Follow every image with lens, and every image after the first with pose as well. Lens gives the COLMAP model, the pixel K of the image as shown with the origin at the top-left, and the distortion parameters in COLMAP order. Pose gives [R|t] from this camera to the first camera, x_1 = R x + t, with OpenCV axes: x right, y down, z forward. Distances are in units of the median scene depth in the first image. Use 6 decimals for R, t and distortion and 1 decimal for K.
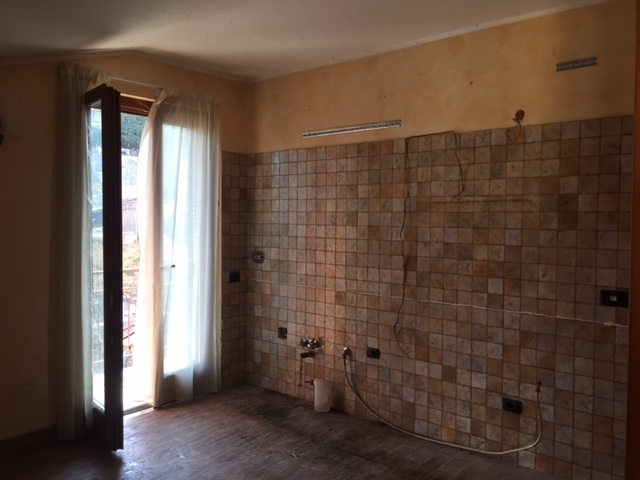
lens RADIAL K [[545.4, 0, 320.0], [0, 545.4, 240.0], [0, 0, 1]] dist [0.094404, -0.128555]
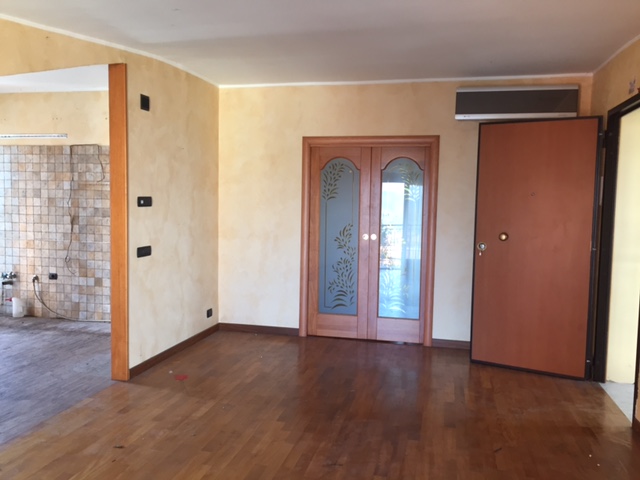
lens RADIAL K [[545.4, 0, 320.0], [0, 545.4, 240.0], [0, 0, 1]] dist [0.094404, -0.128555]
pose [[0.895163, -0.018764, 0.445345, 0.078018], [0.004224, 0.999426, 0.033620, 0.047611], [-0.445720, -0.028214, 0.894728, -0.832080]]
